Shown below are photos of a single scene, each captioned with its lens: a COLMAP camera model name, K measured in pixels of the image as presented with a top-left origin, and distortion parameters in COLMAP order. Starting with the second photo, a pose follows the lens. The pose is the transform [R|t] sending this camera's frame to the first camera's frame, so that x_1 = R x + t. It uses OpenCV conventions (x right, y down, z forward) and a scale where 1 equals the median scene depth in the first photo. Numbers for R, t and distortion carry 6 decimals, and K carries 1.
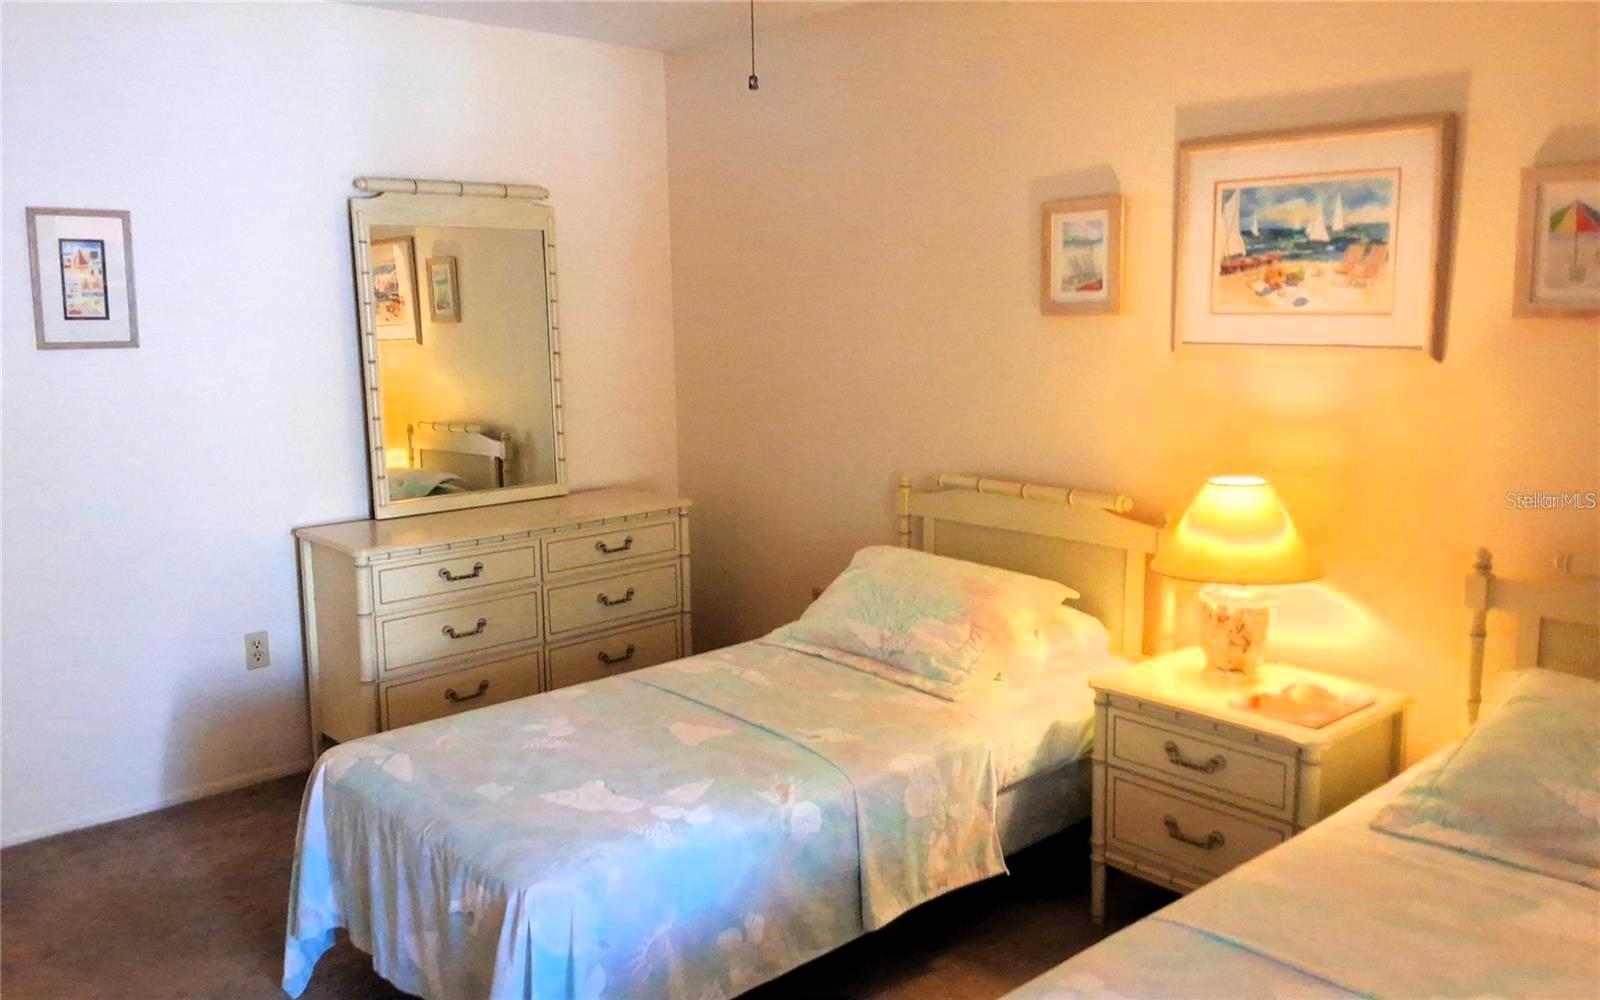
lens RADIAL K [[1289.1, 0, 789.0], [0, 1289.1, 502.1], [0, 0, 1]] dist [0.122465, -0.178493]
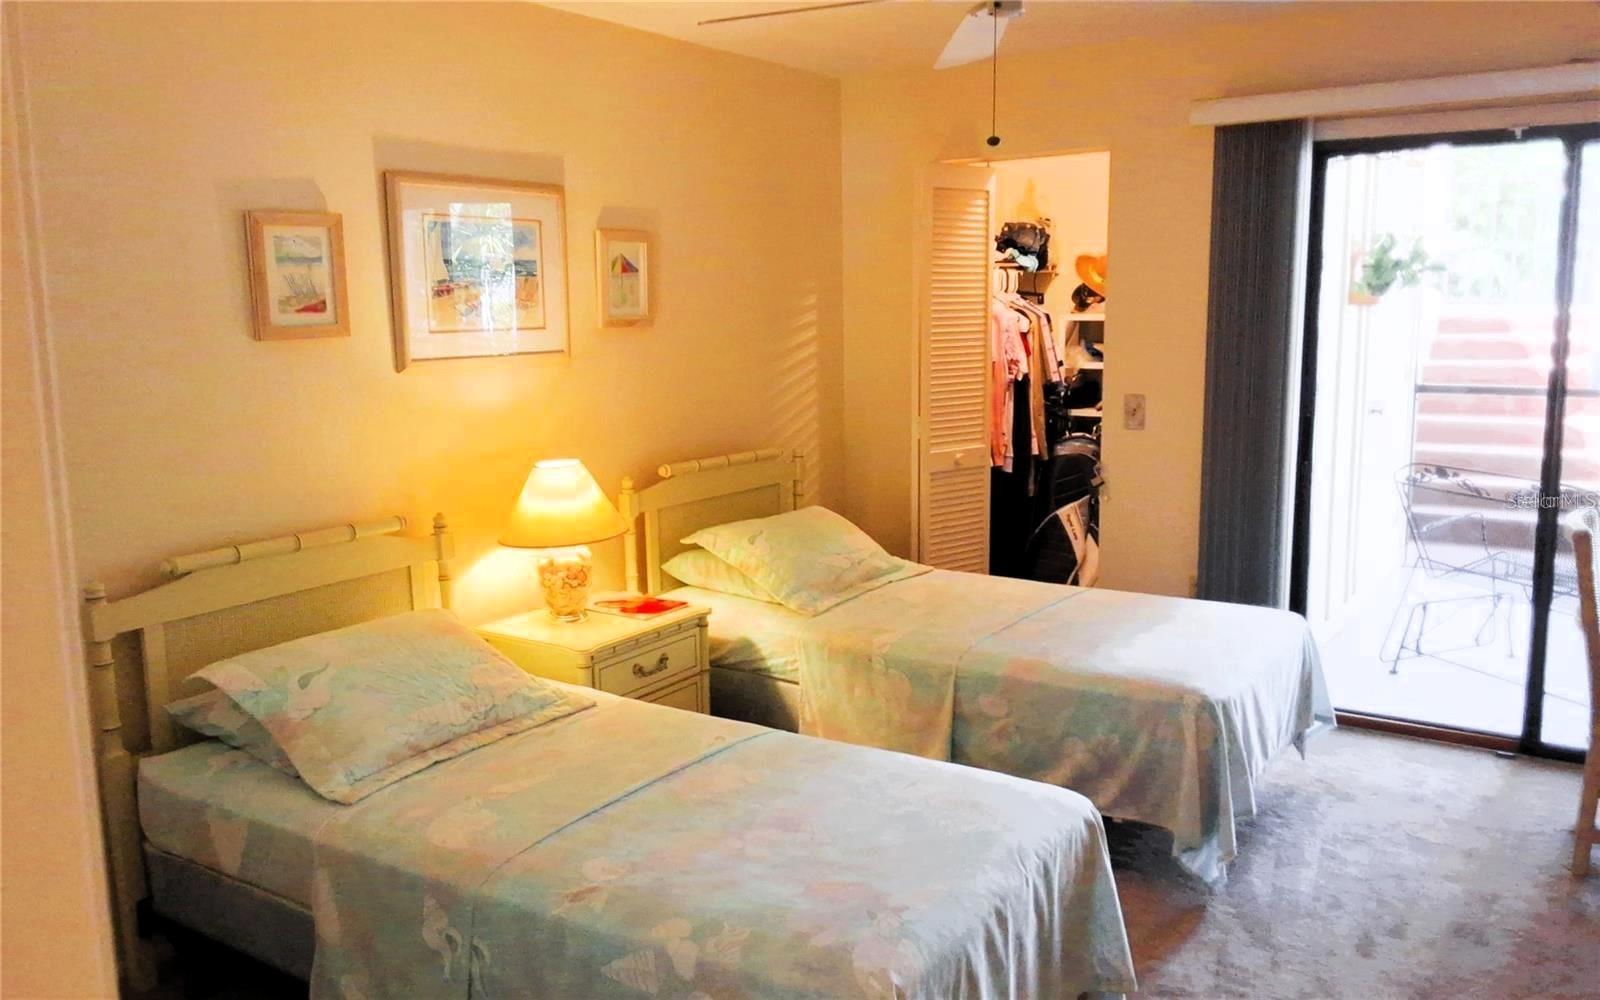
lens RADIAL K [[1289.1, 0, 789.0], [0, 1289.1, 502.1], [0, 0, 1]] dist [0.122465, -0.178493]
pose [[-0.251201, -0.138016, 0.958045, -0.777196], [0.180728, 0.965688, 0.186504, -0.146902], [-0.950913, 0.219996, -0.217639, 0.924954]]
